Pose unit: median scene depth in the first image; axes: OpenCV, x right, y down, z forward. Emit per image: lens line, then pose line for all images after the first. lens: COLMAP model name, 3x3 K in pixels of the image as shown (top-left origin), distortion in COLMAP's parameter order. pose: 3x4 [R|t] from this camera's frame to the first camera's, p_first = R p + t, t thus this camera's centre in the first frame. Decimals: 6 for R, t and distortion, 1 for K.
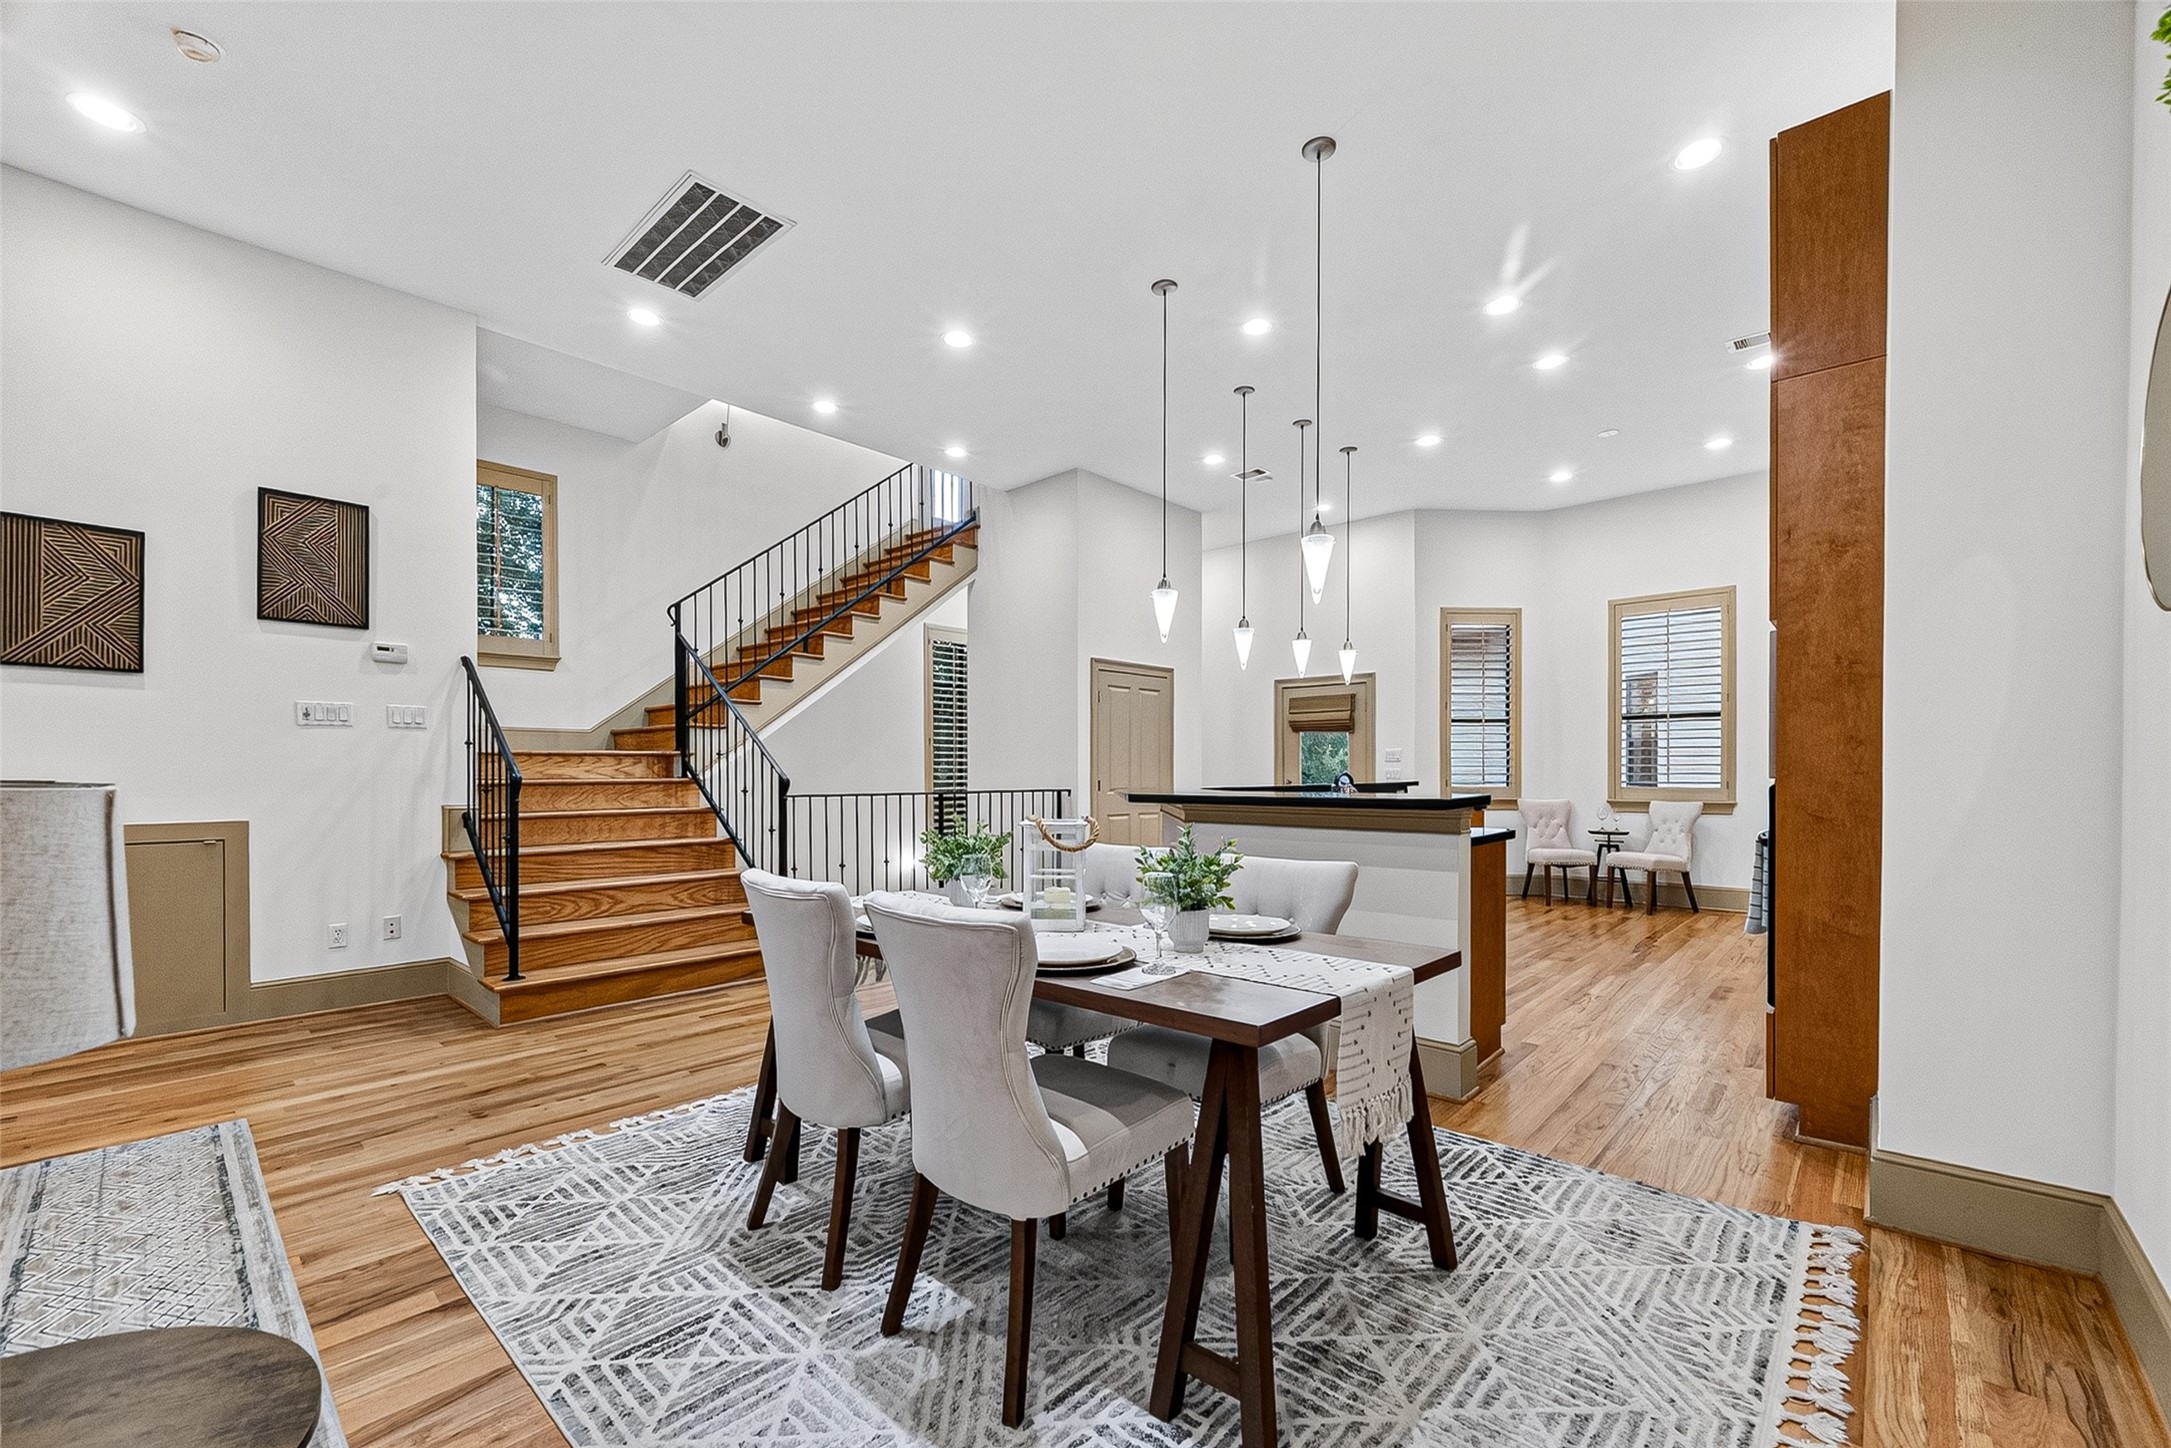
lens RADIAL K [[894.6, 0, 1089.6], [0, 894.6, 790.9], [0, 0, 1]] dist [0.000625, 0.000020]
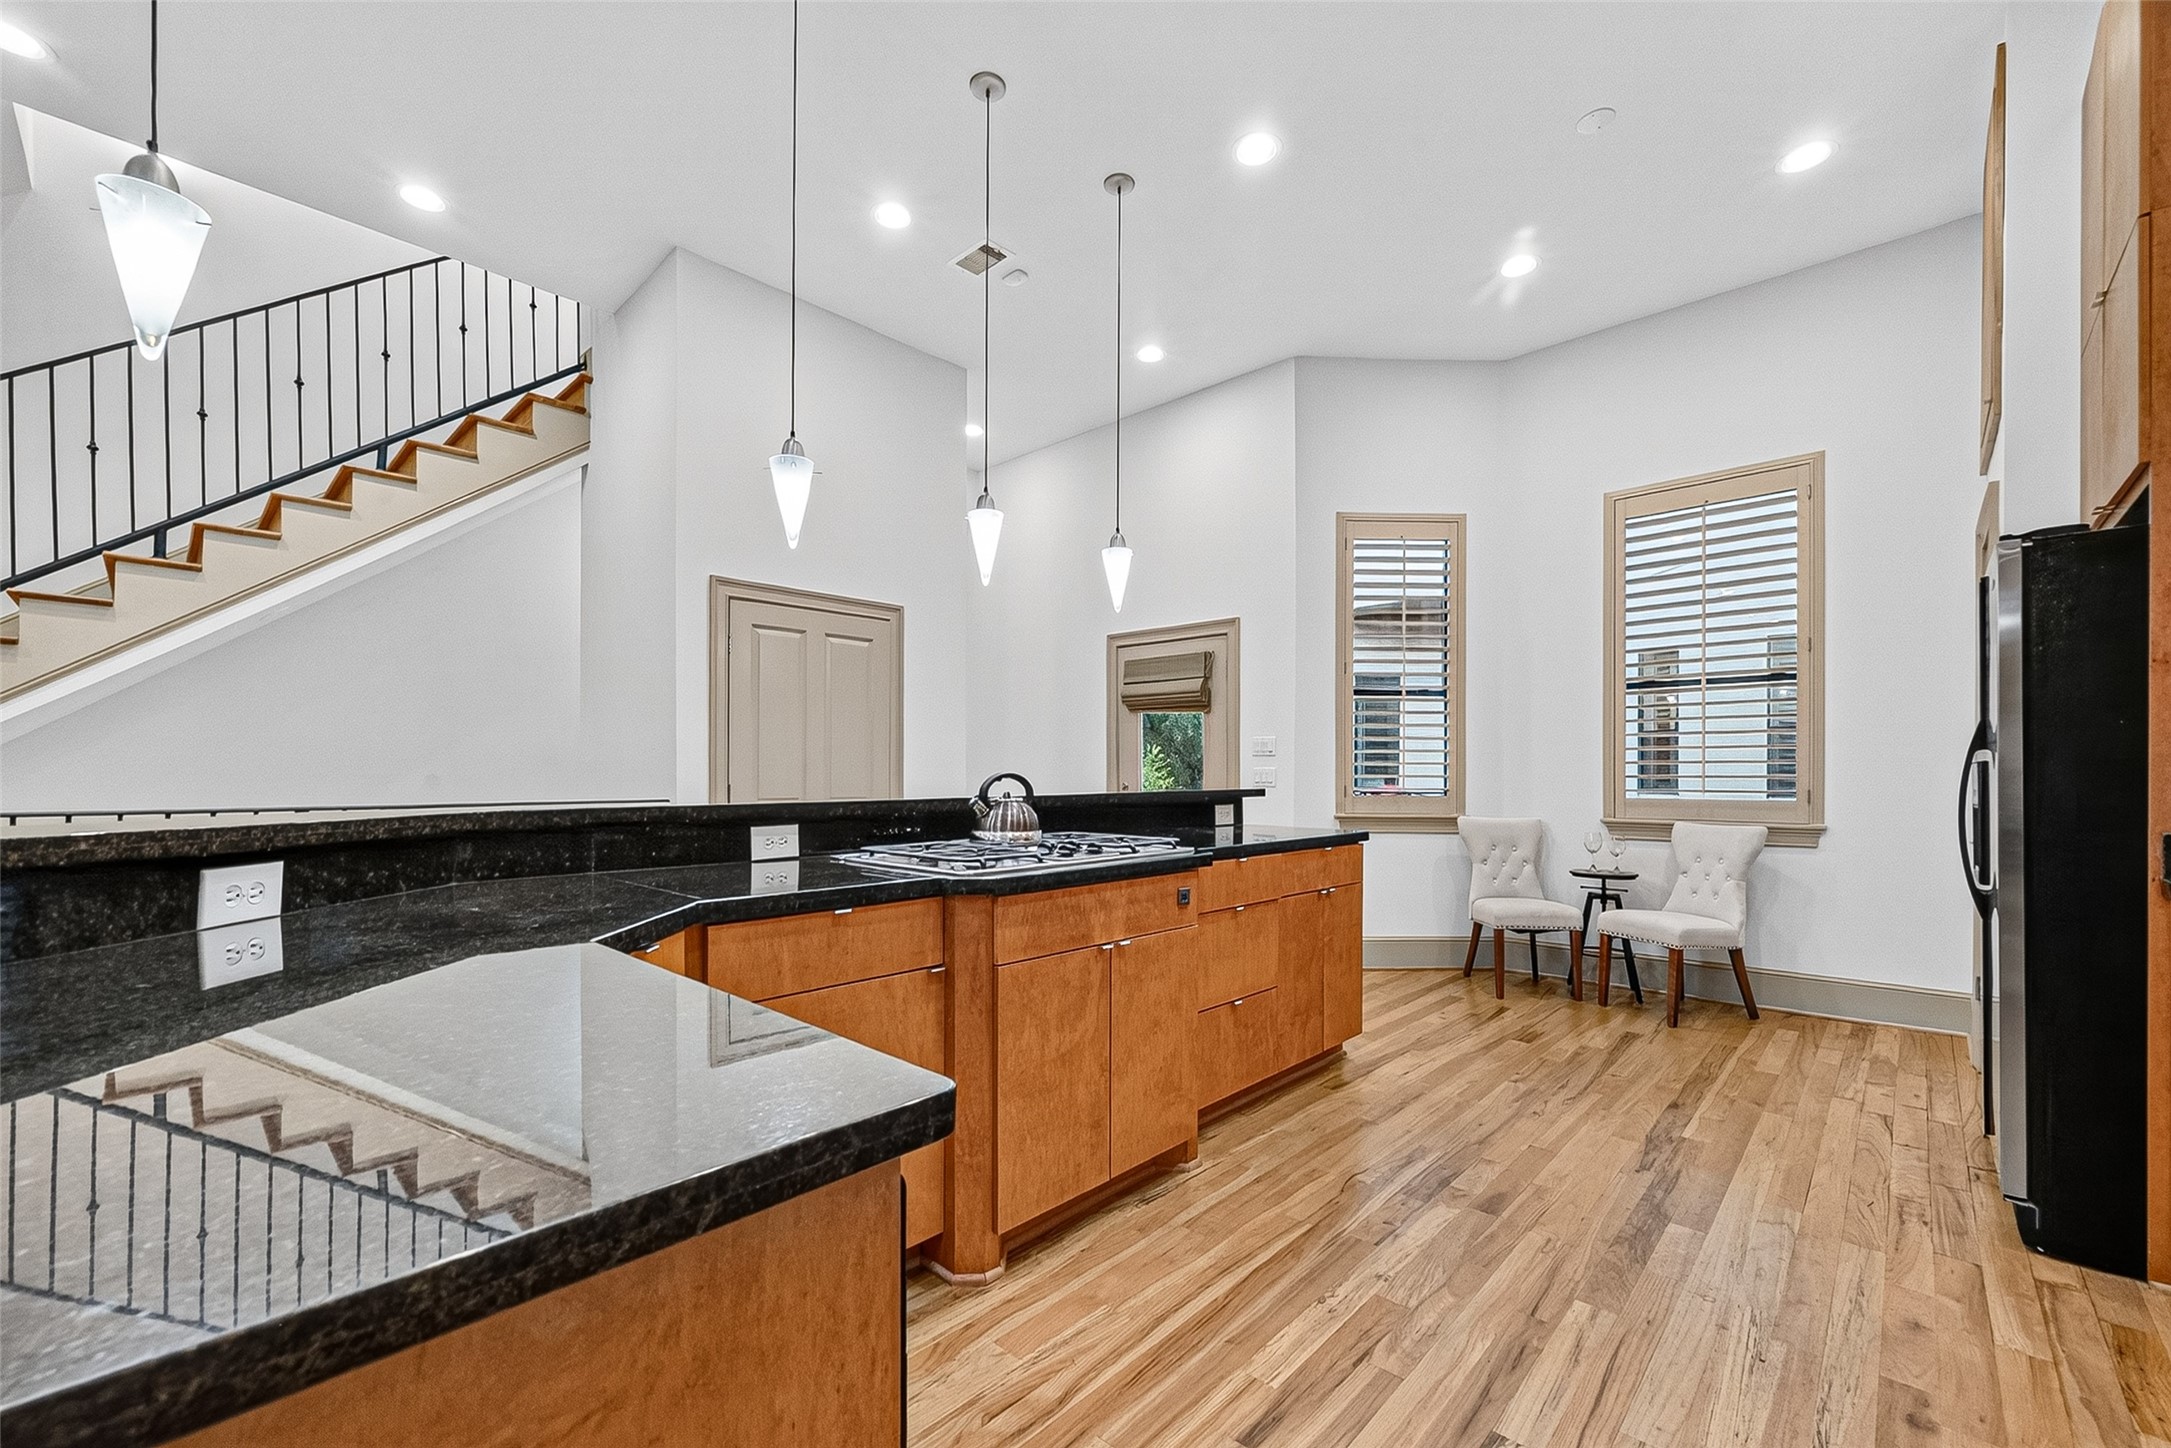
lens RADIAL K [[876.1, 0, 1082.0], [0, 876.1, 787.9], [0, 0, 1]] dist [-0.011018, -0.000035]
pose [[0.999761, 0.003997, -0.021506, 0.243754], [-0.004057, 0.999988, -0.002728, -0.008552], [0.021495, 0.002814, 0.999765, 0.408972]]
